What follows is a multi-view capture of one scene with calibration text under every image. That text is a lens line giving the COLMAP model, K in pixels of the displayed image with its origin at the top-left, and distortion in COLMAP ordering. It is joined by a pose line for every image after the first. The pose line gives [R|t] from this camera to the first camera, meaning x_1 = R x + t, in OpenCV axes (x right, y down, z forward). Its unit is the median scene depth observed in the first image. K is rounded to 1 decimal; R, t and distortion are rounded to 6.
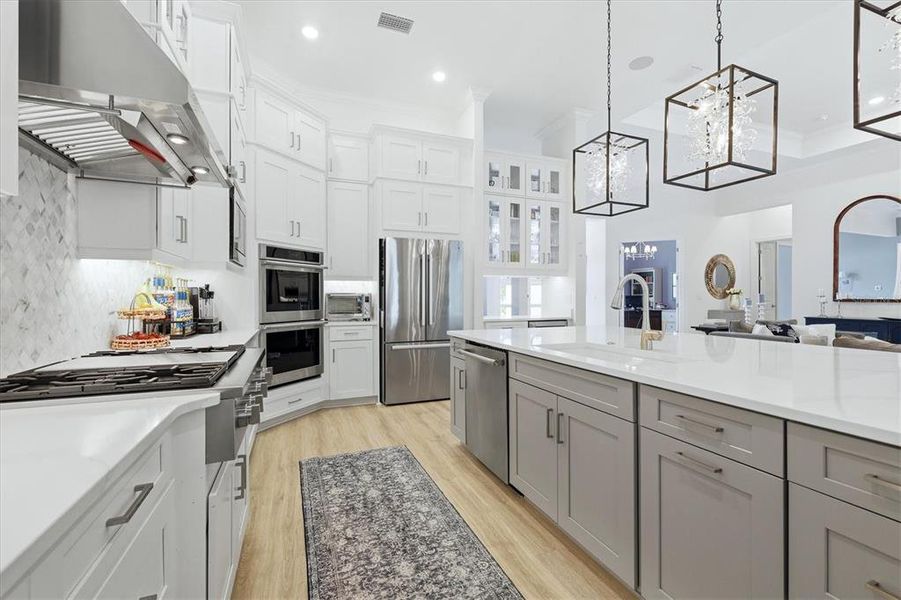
lens RADIAL K [[397.7, 0, 454.0], [0, 397.7, 295.4], [0, 0, 1]] dist [0.001412, 0.000163]
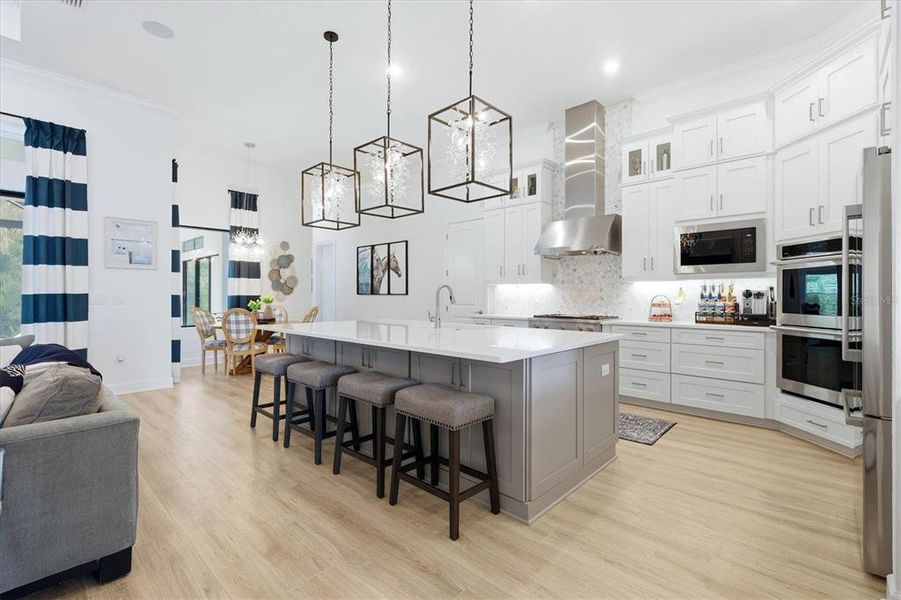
lens RADIAL K [[397.7, 0, 454.0], [0, 397.7, 295.4], [0, 0, 1]] dist [0.001412, 0.000163]
pose [[-0.903462, 0.000423, -0.428668, 0.266864], [0.000946, 0.999999, -0.001006, -0.000857], [0.428667, -0.001315, -0.903462, 0.594707]]
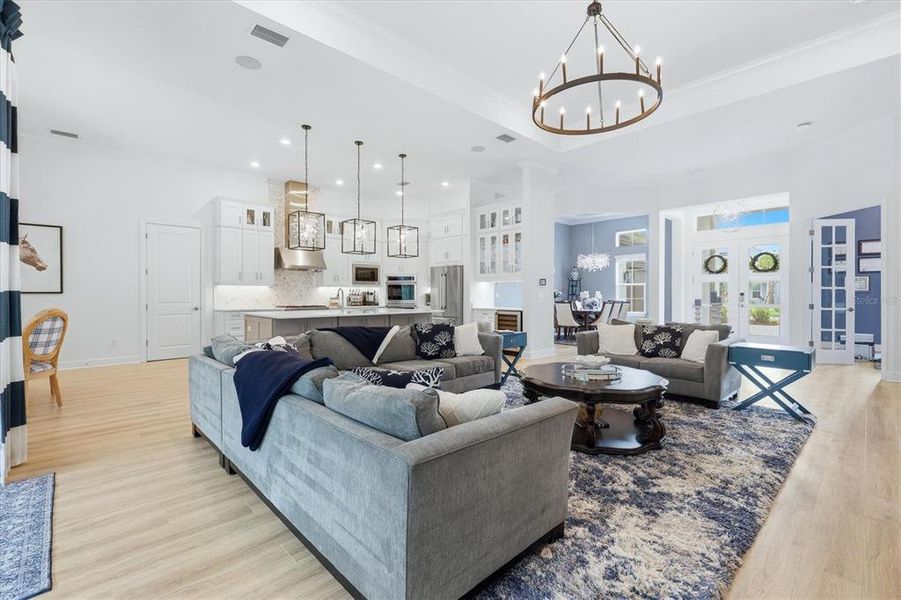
lens RADIAL K [[397.7, 0, 454.0], [0, 397.7, 295.4], [0, 0, 1]] dist [0.001412, 0.000163]
pose [[0.366644, 0.002562, -0.930358, 0.895202], [0.002839, 0.999988, 0.003872, -0.000185], [0.930357, -0.004061, 0.366633, 0.153964]]
